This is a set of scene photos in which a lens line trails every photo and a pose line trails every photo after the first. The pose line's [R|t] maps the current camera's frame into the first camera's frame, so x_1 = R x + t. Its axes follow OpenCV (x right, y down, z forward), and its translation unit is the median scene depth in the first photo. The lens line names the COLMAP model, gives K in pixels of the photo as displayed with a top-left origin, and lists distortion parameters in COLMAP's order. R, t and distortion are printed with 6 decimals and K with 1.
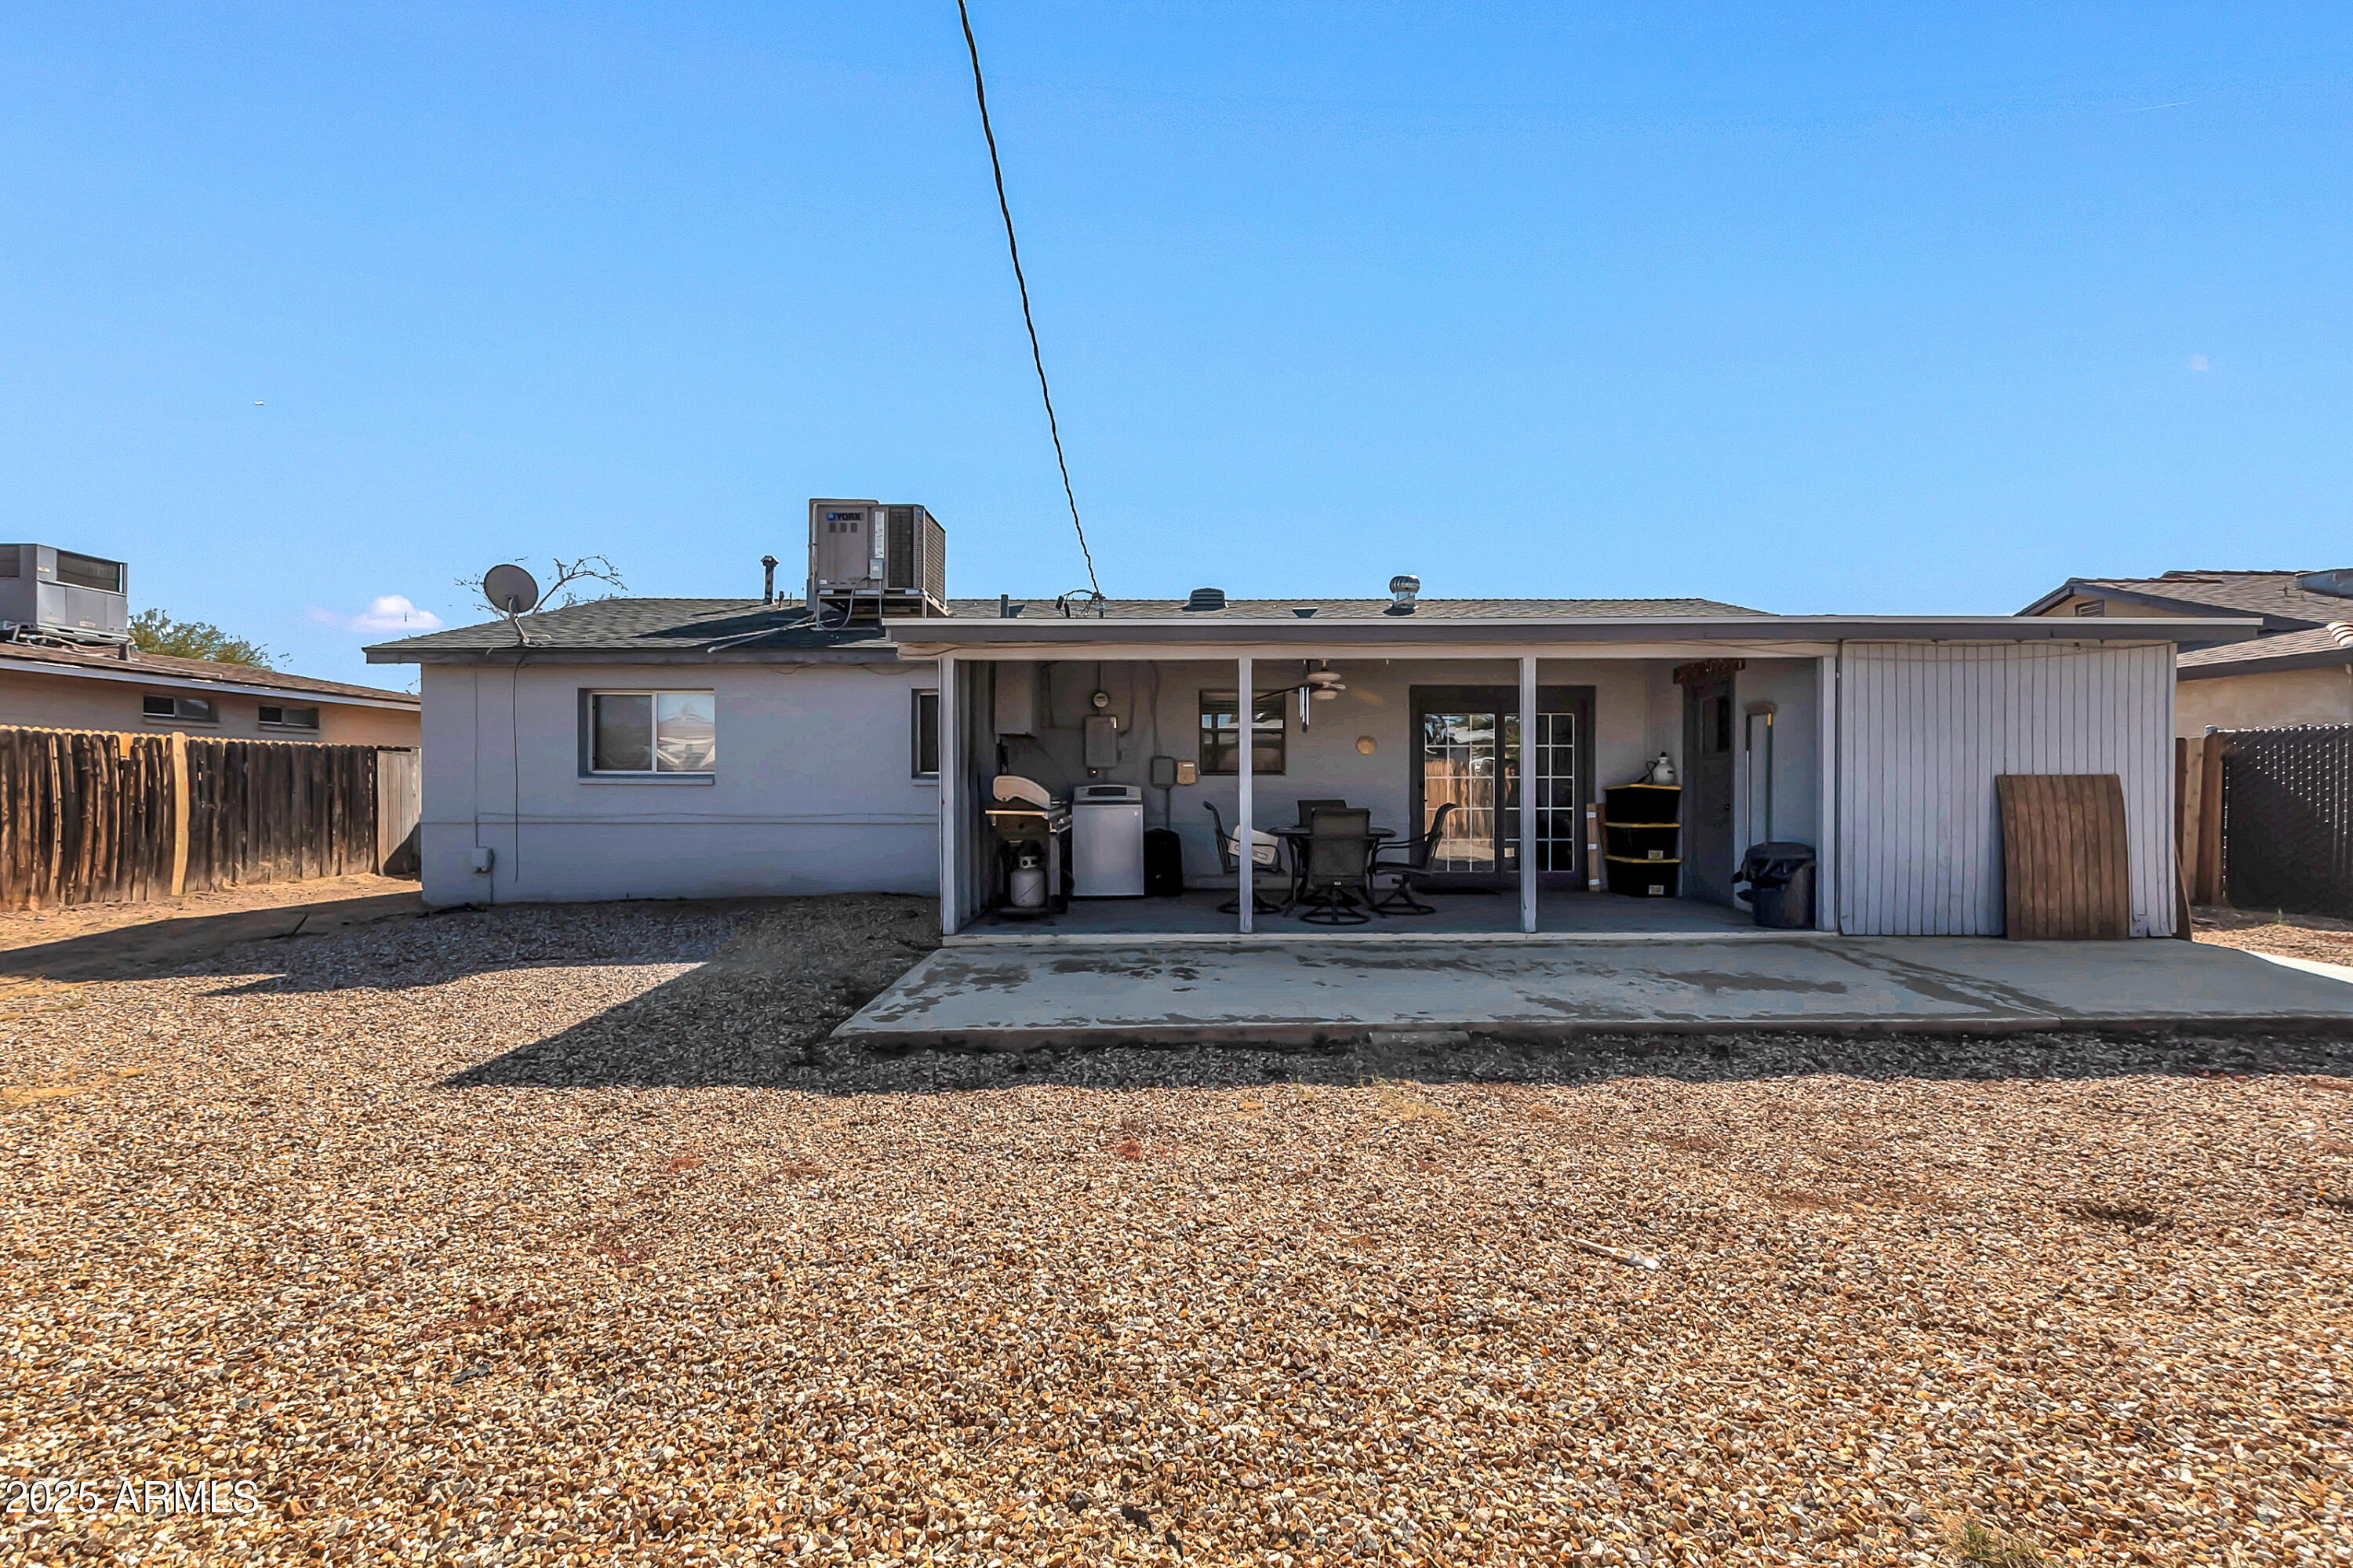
lens RADIAL K [[1017.9, 0, 1163.0], [0, 1017.9, 786.2], [0, 0, 1]] dist [0.004946, -0.001000]
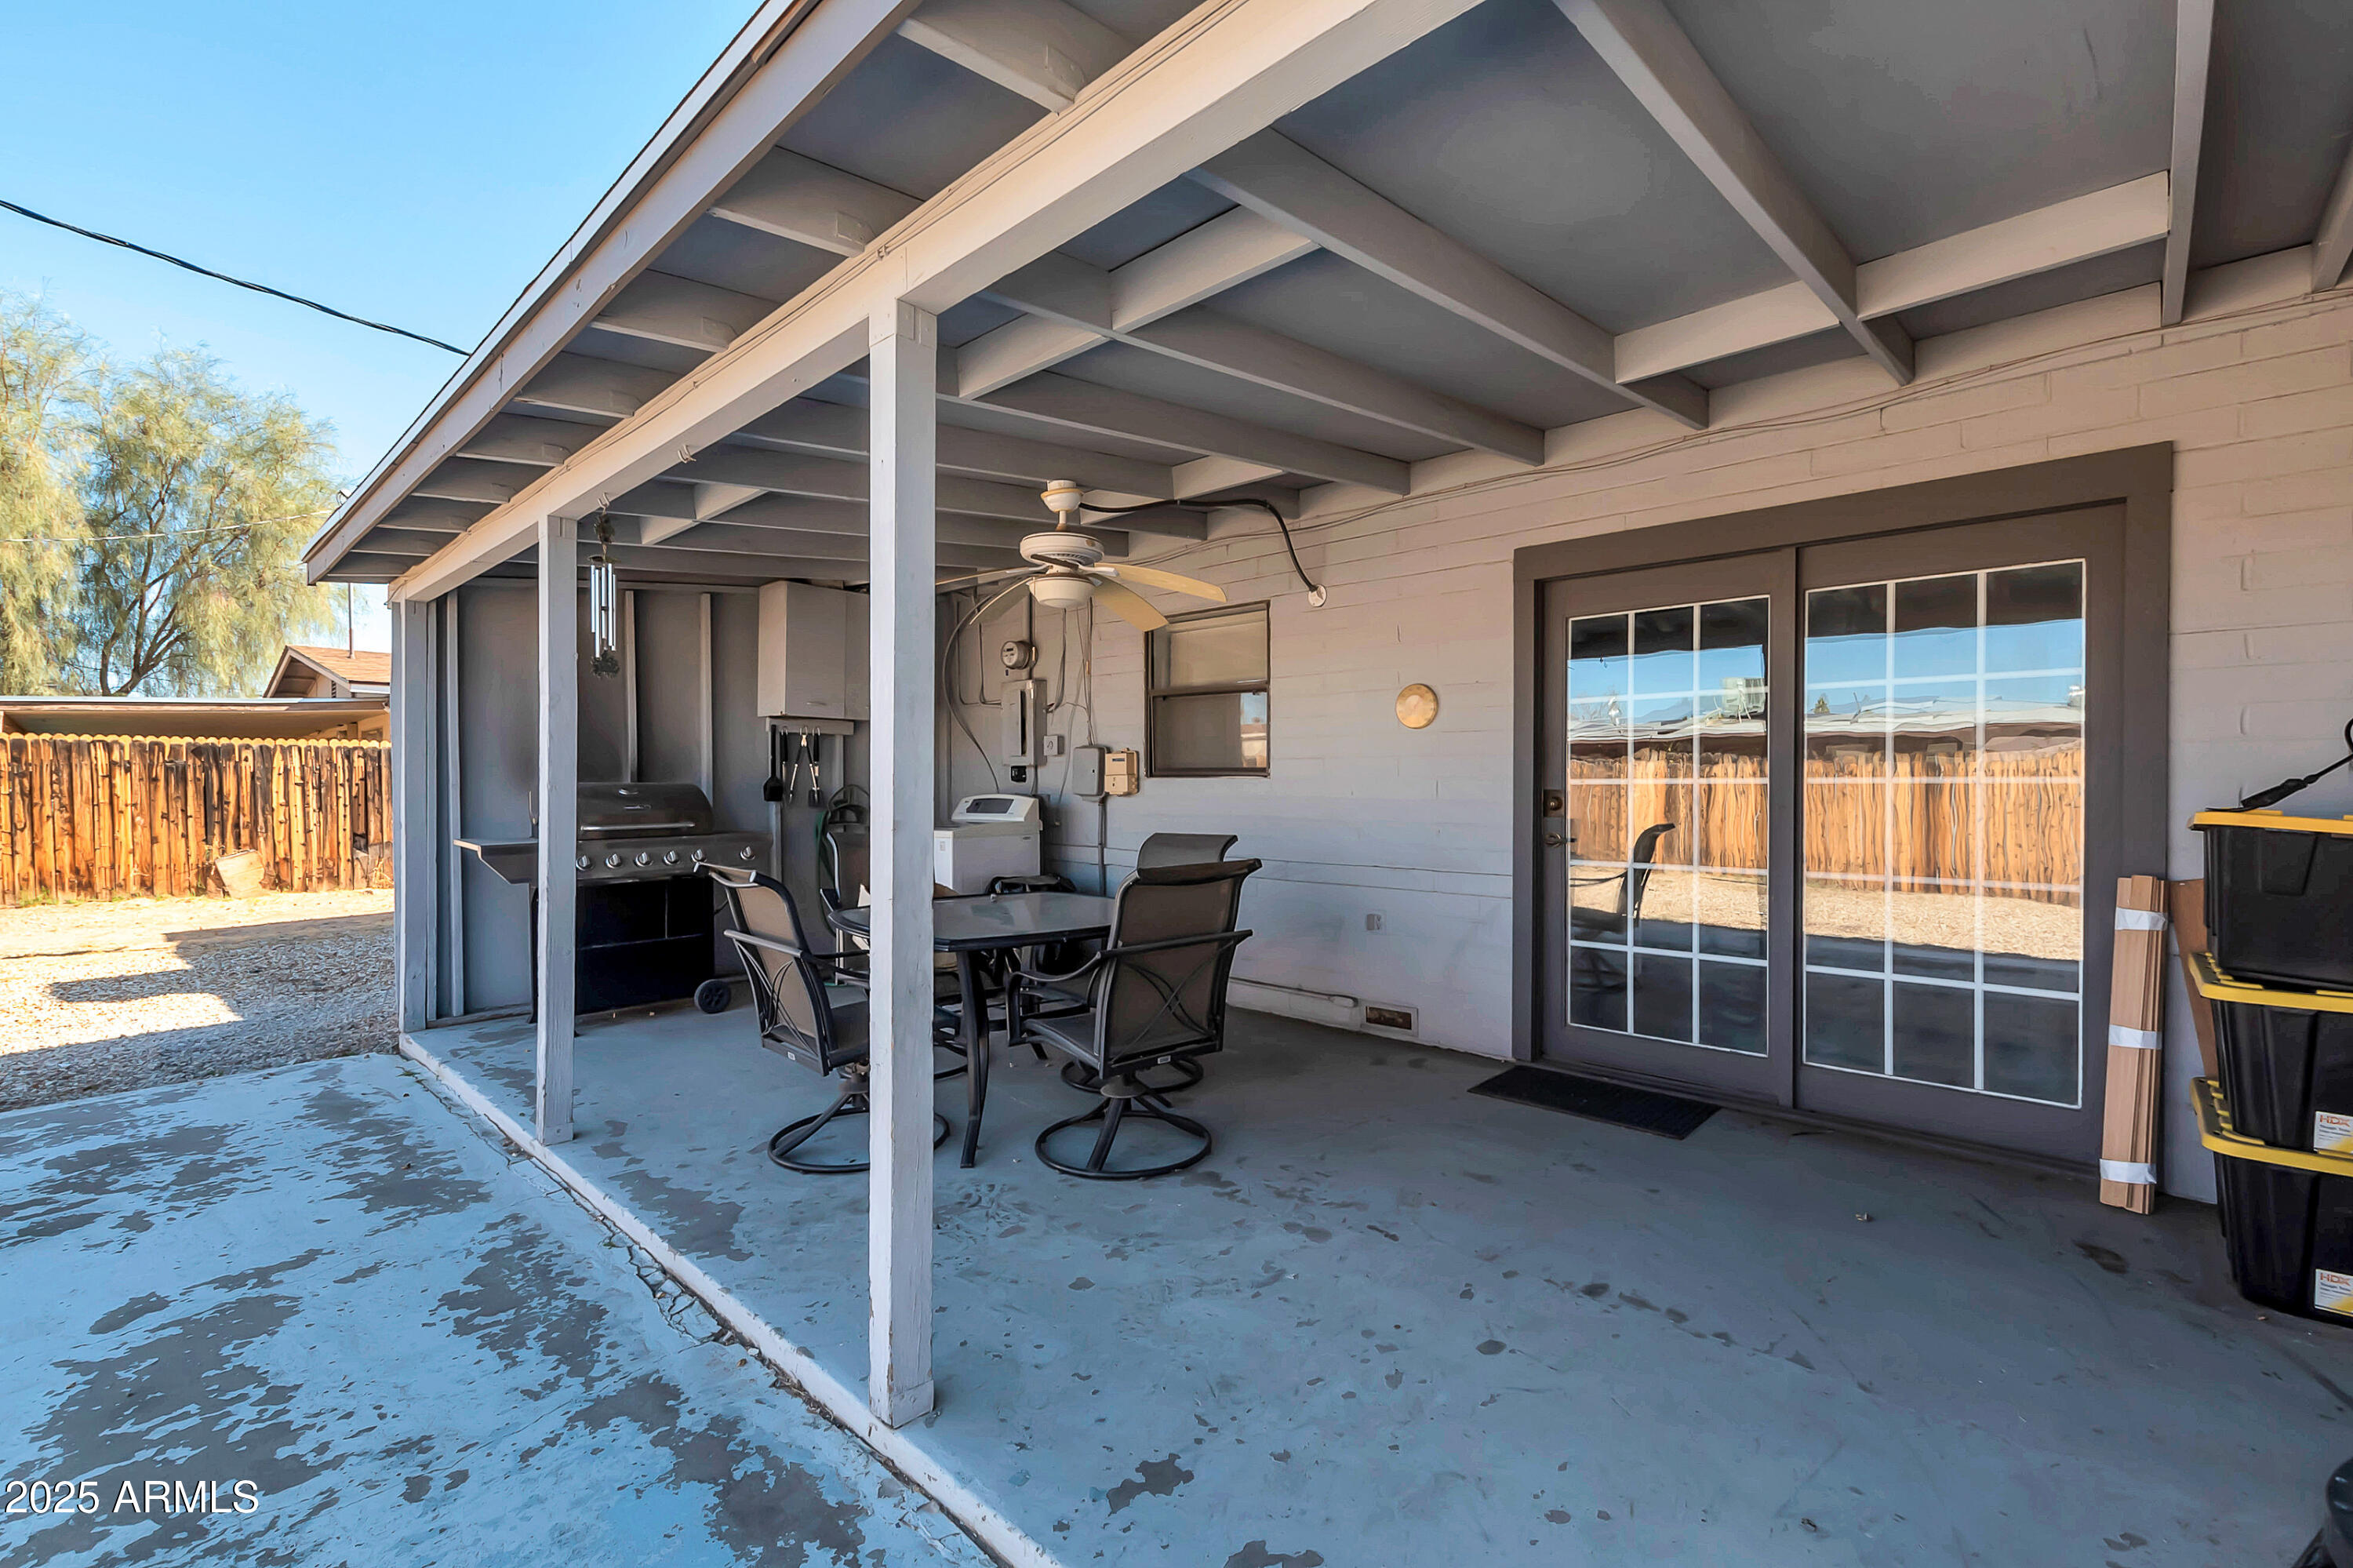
lens RADIAL K [[1017.9, 0, 1166.1], [0, 1017.9, 799.0], [0, 0, 1]] dist [0.004946, -0.001000]
pose [[0.720699, 0.011499, -0.693153, 0.452955], [0.000656, 0.999851, 0.017268, -0.009251], [0.693248, -0.012900, 0.720584, 0.669653]]
